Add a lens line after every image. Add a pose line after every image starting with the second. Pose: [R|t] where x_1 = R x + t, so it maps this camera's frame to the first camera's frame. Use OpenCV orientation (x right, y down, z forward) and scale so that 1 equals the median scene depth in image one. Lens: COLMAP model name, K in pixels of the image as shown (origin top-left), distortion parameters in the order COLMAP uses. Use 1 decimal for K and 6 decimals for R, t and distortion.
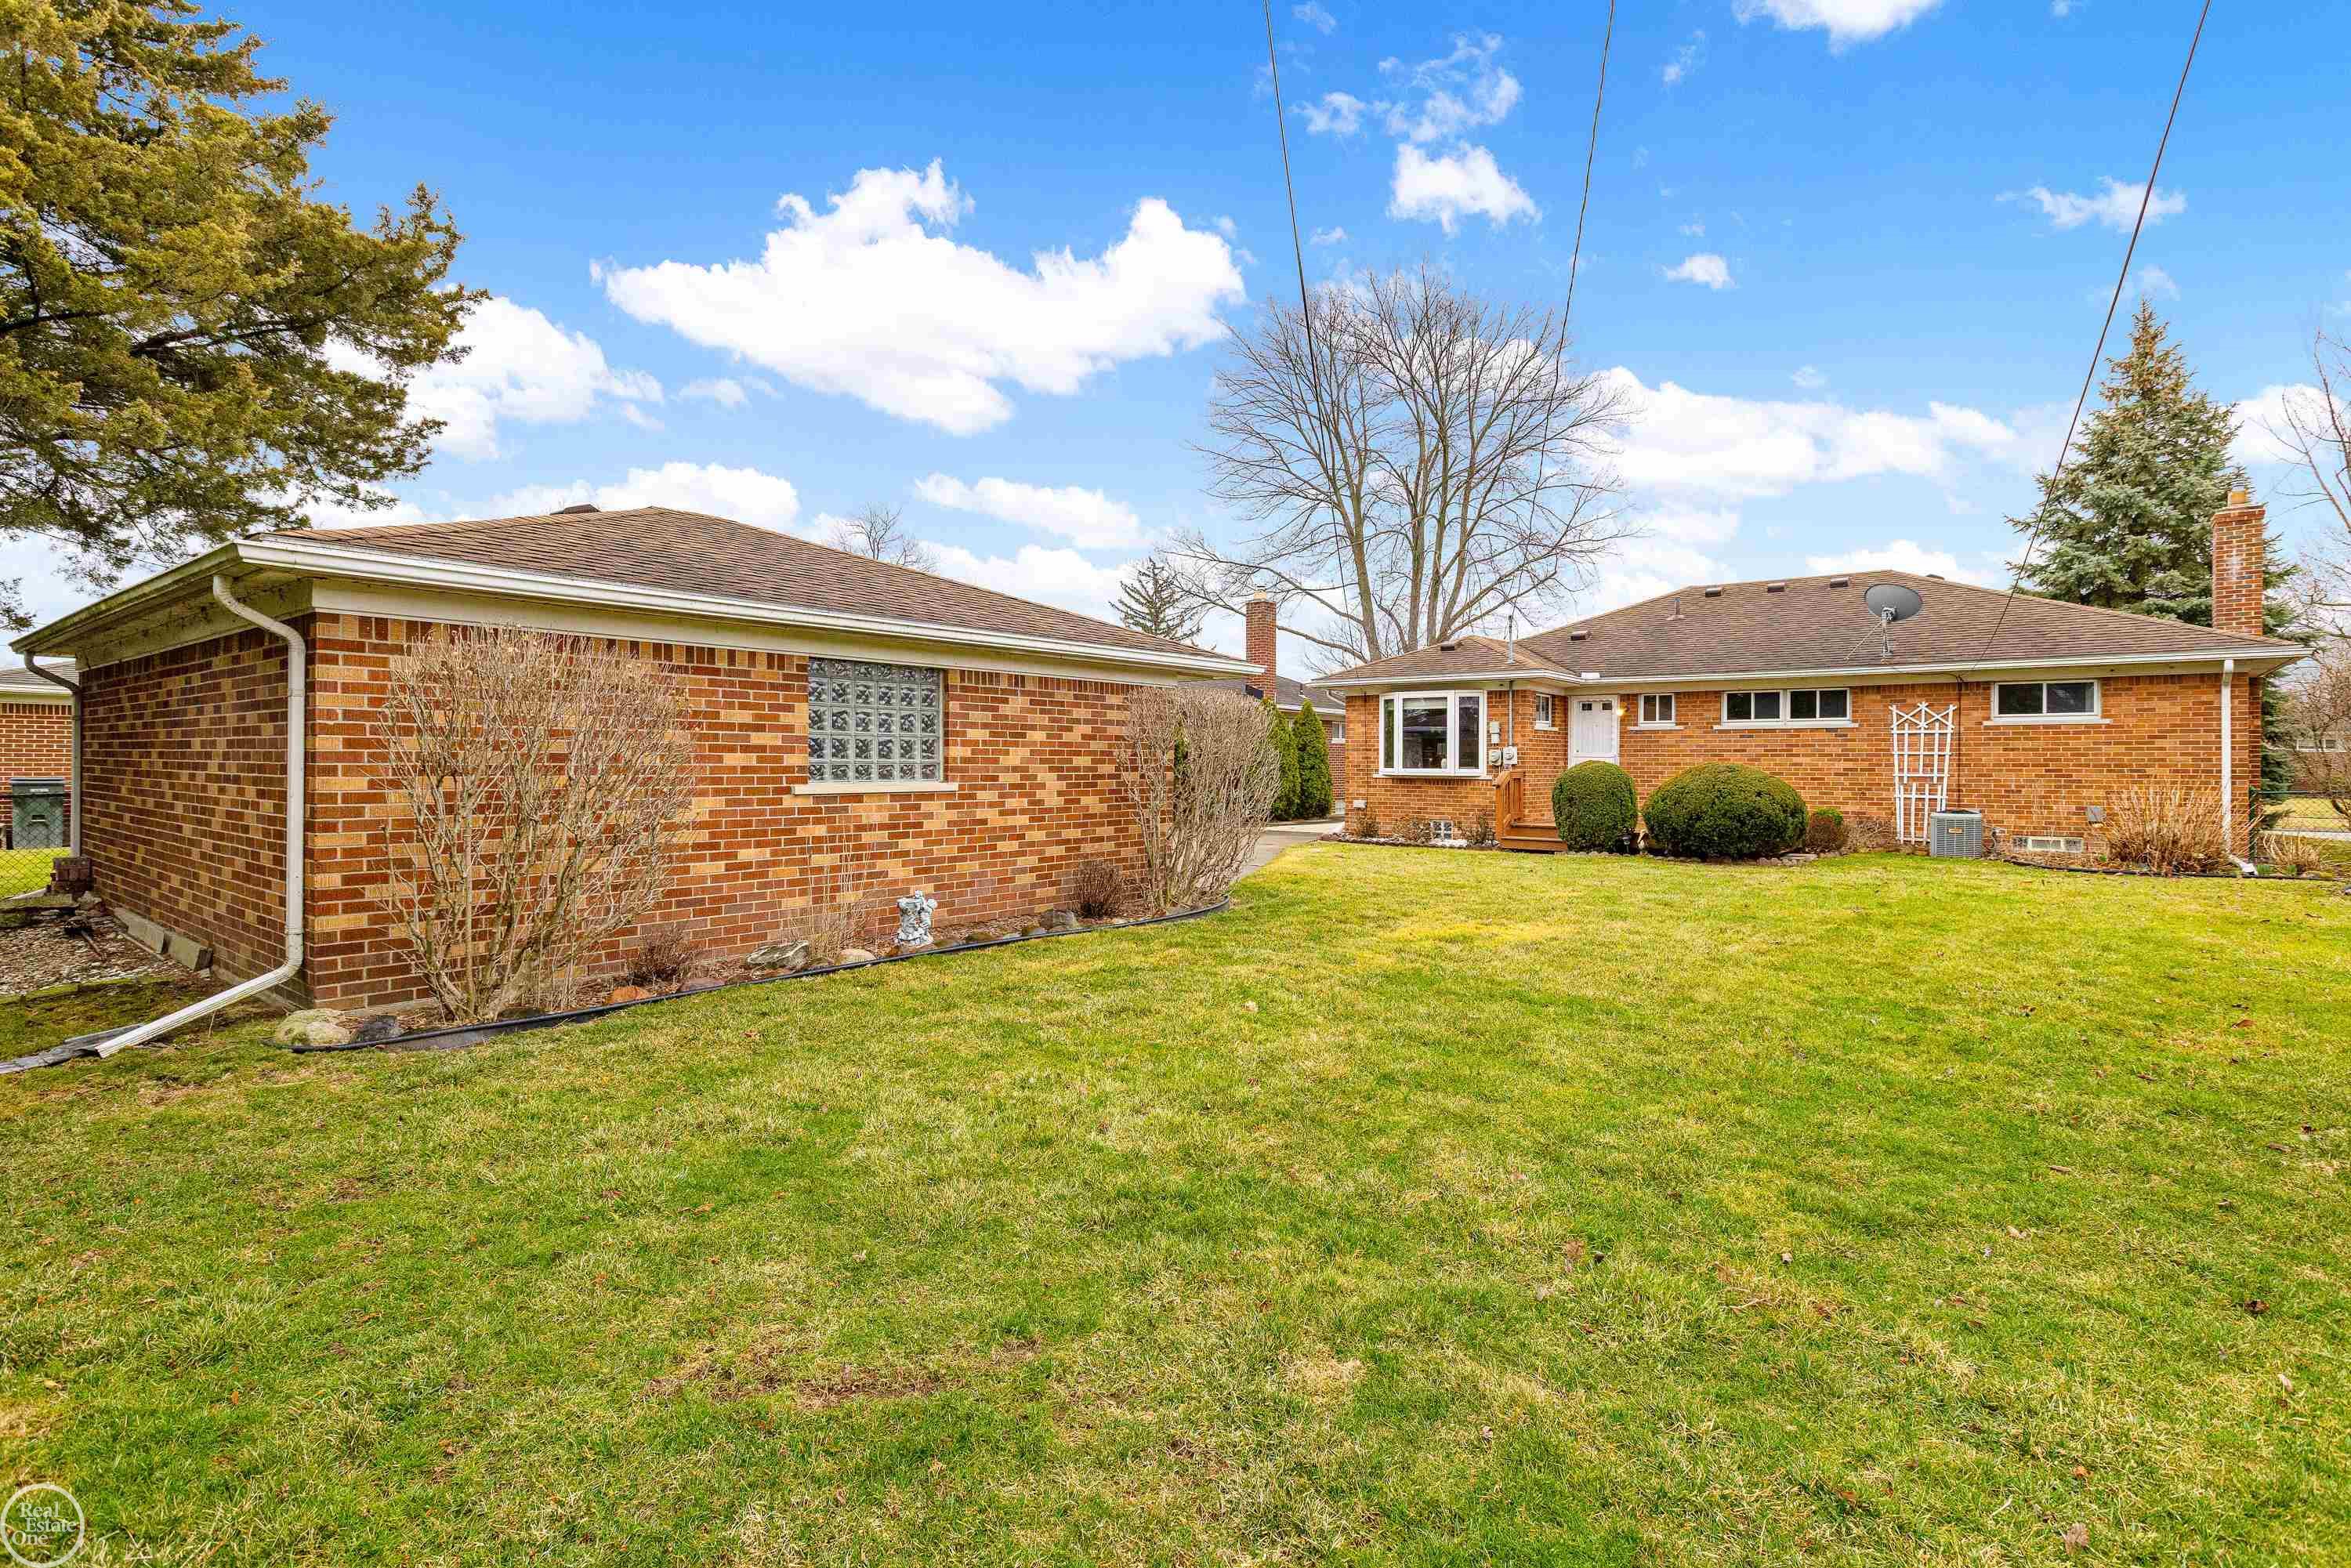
lens RADIAL K [[1117.1, 0, 1187.6], [0, 1117.1, 763.8], [0, 0, 1]] dist [-0.004014, -0.000377]
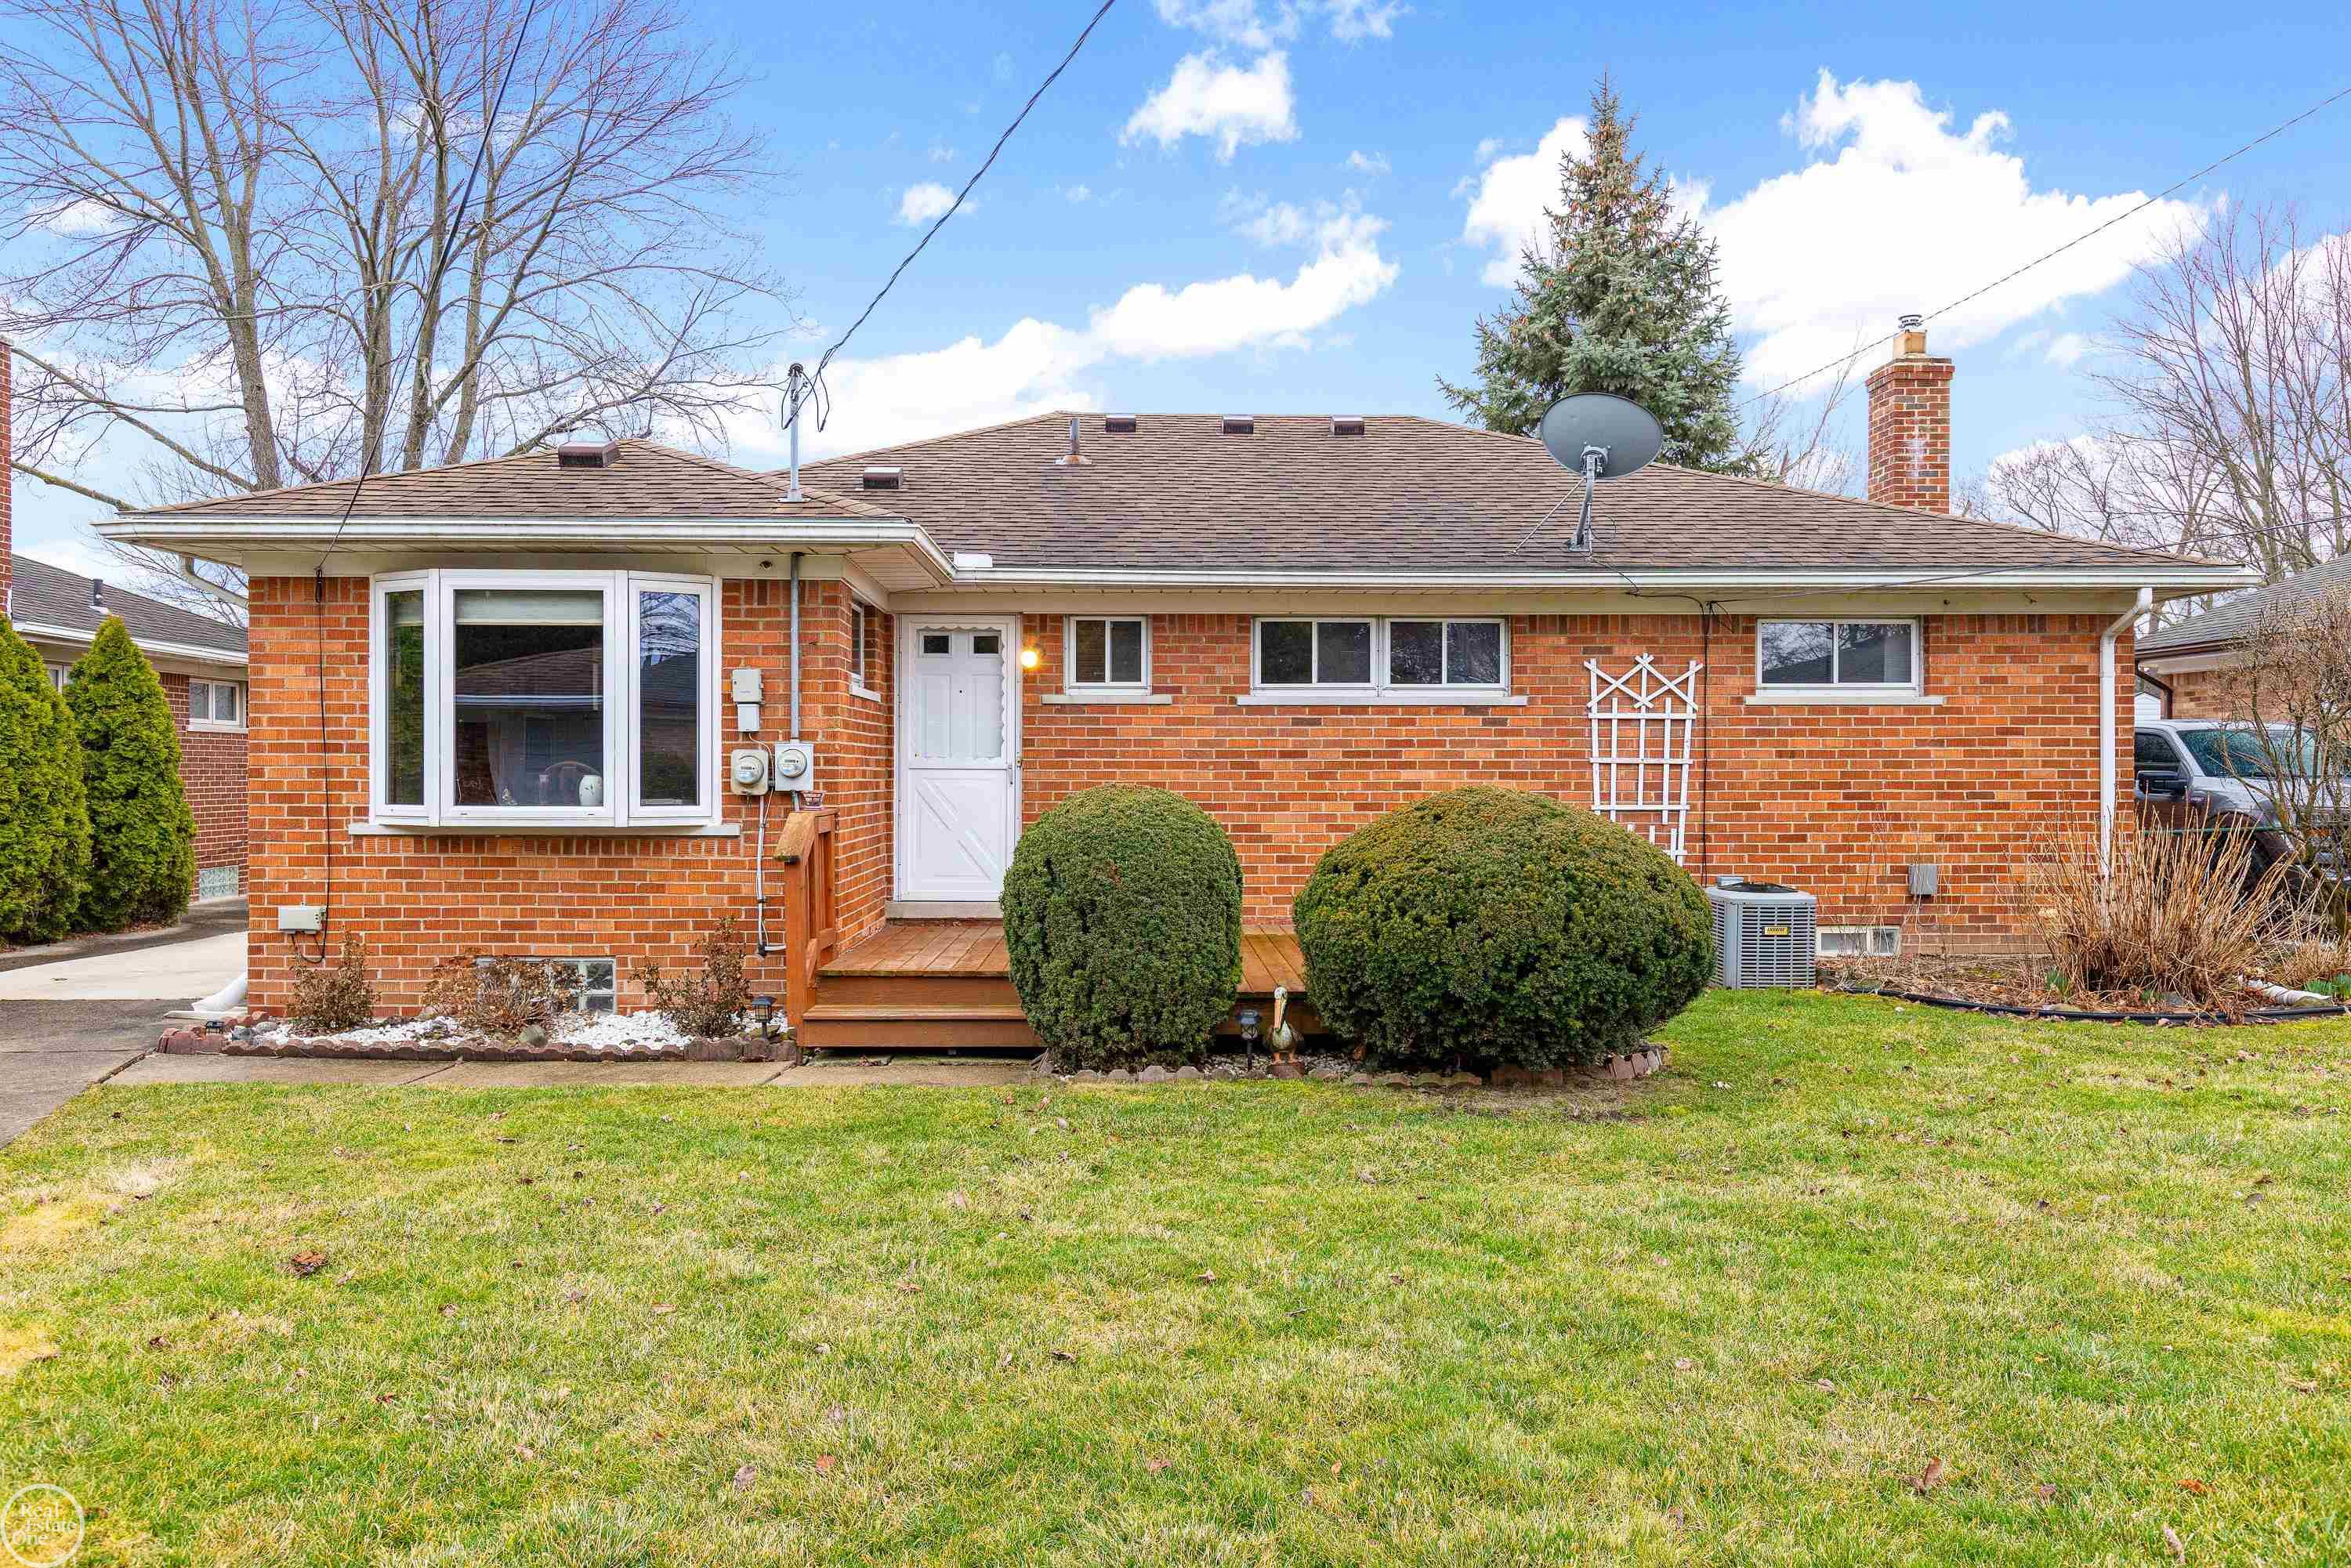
lens RADIAL K [[1604.4, 0, 1170.8], [0, 1604.4, 779.3], [0, 0, 1]] dist [0.005386, -0.004441]
pose [[0.776862, -0.007687, 0.629624, 0.062287], [0.003403, 0.999962, 0.008010, -0.006948], [-0.629662, -0.004080, 0.776858, 0.521082]]
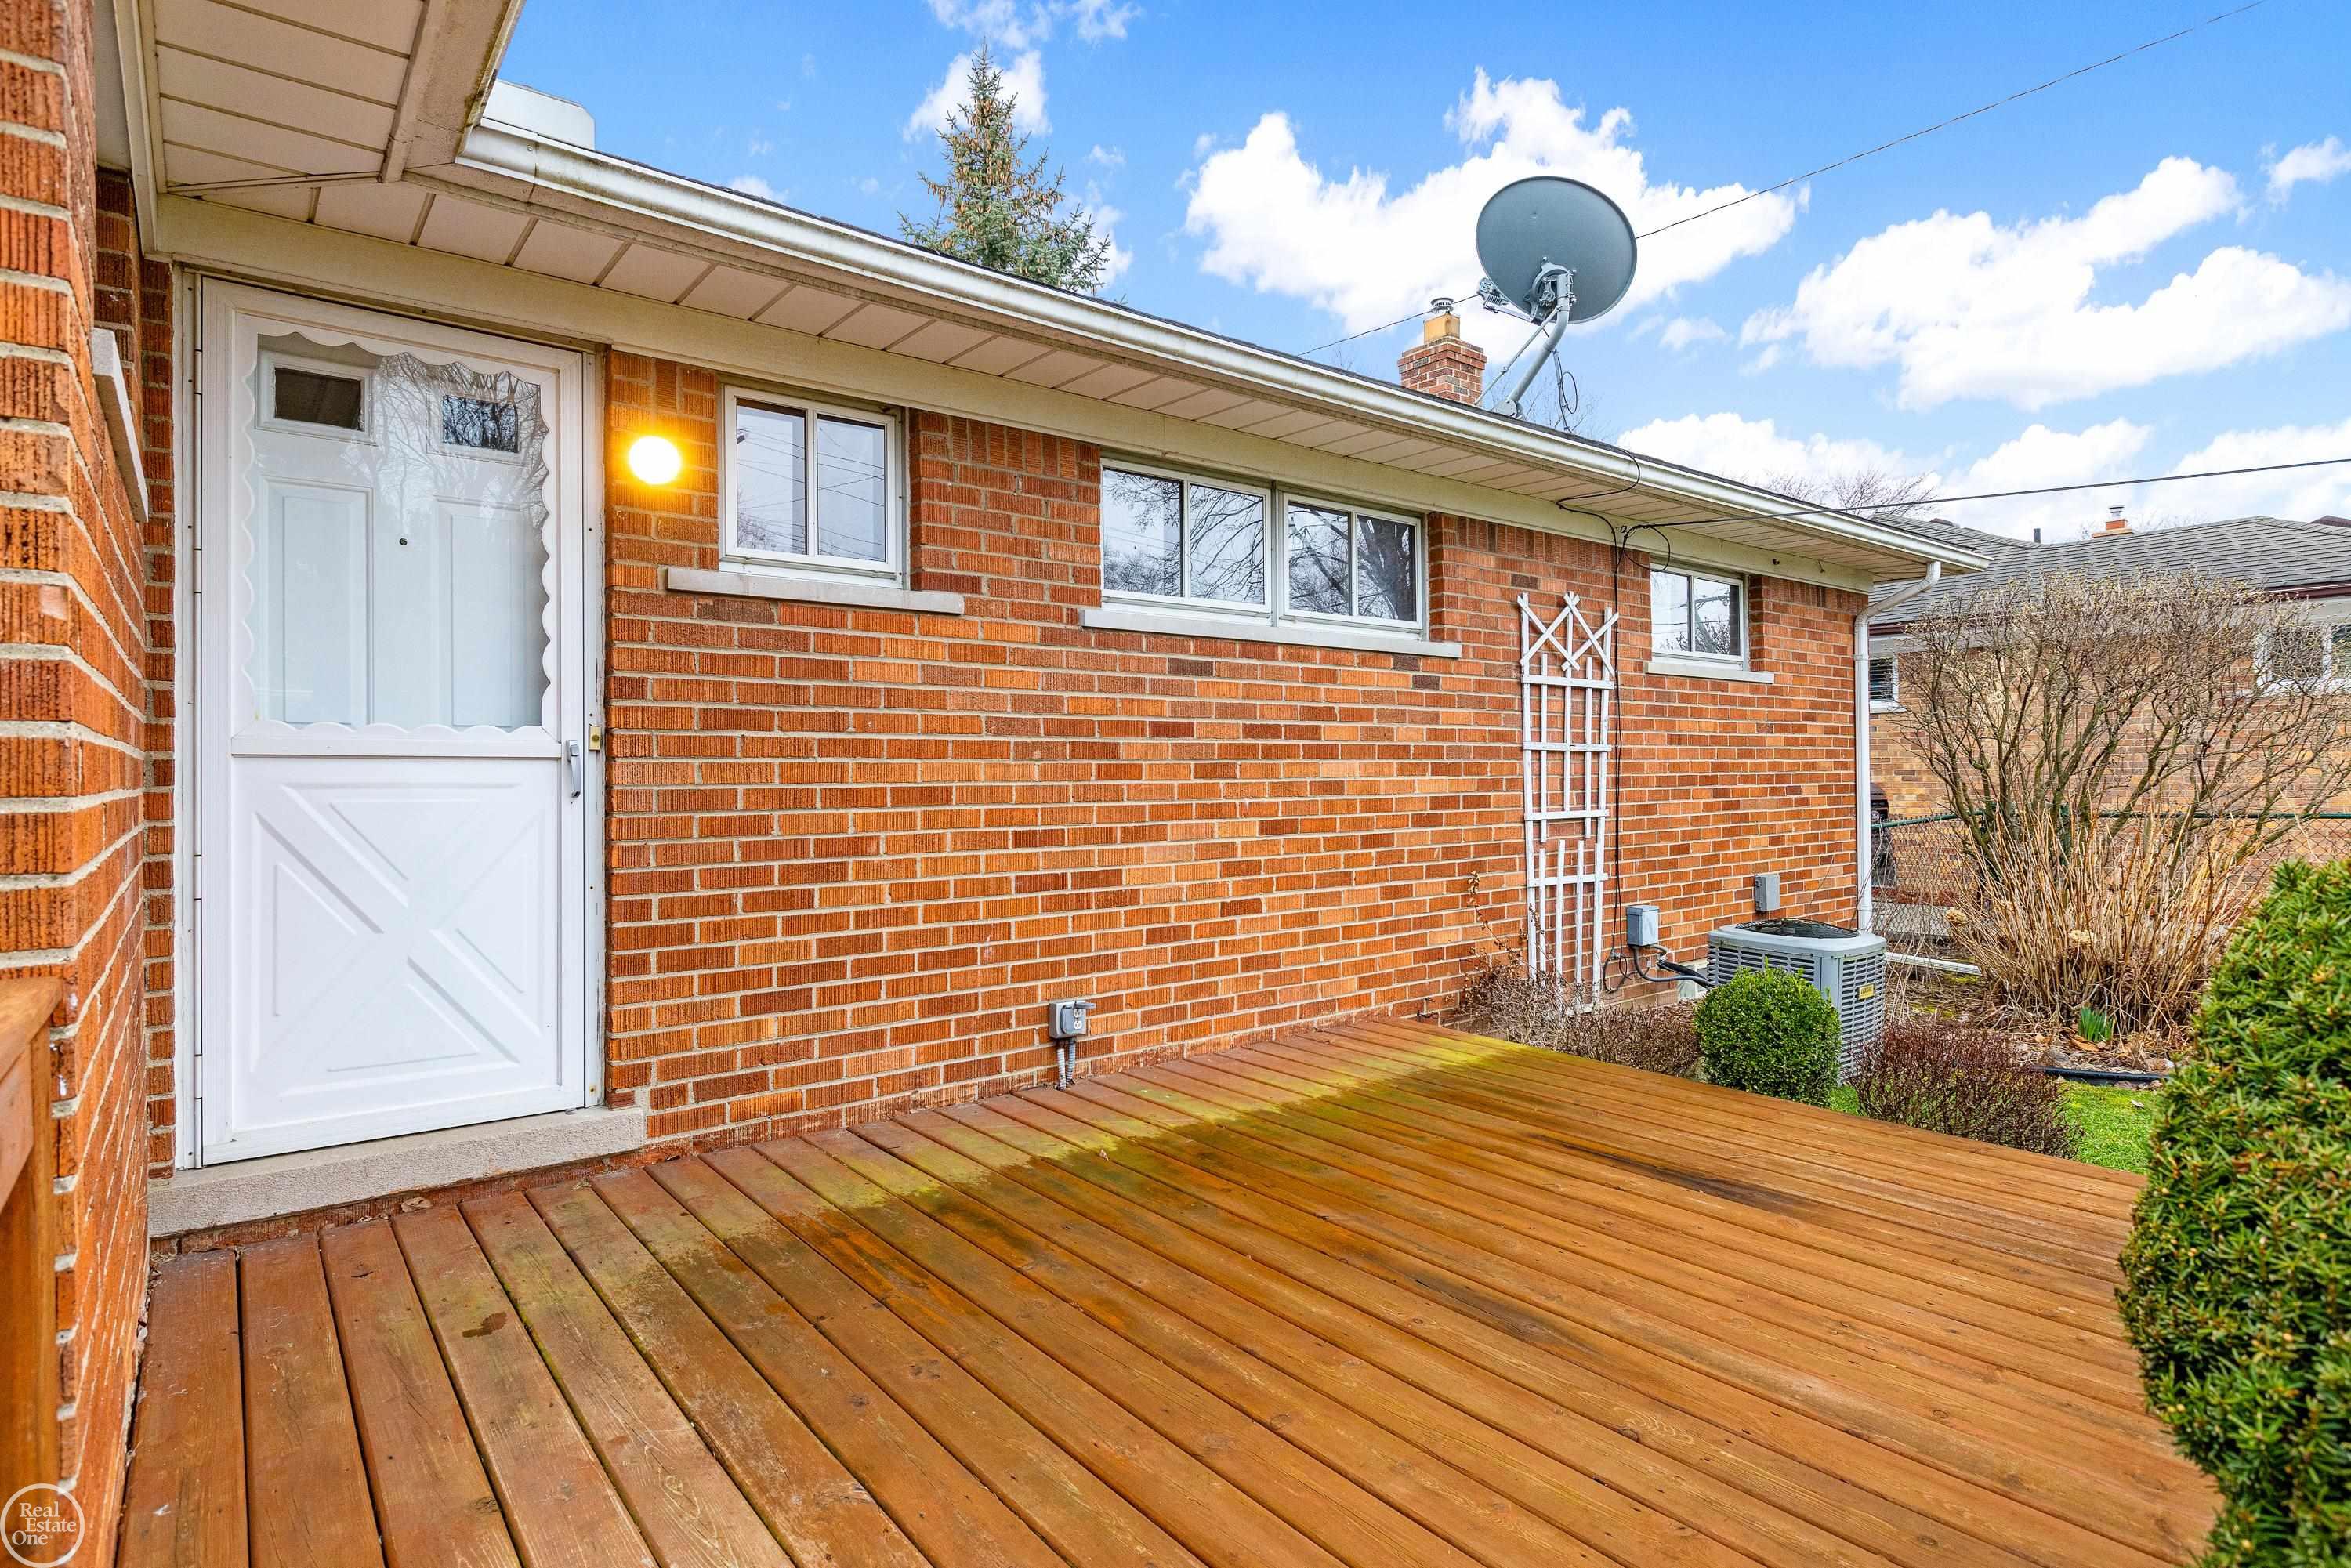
lens RADIAL K [[1215.5, 0, 1166.8], [0, 1215.5, 770.8], [0, 0, 1]] dist [-0.001515, 0.000299]
pose [[0.253341, -0.008970, 0.967335, 0.247686], [0.004335, 0.999957, 0.008137, -0.005345], [-0.967367, 0.002132, 0.253369, 0.897134]]
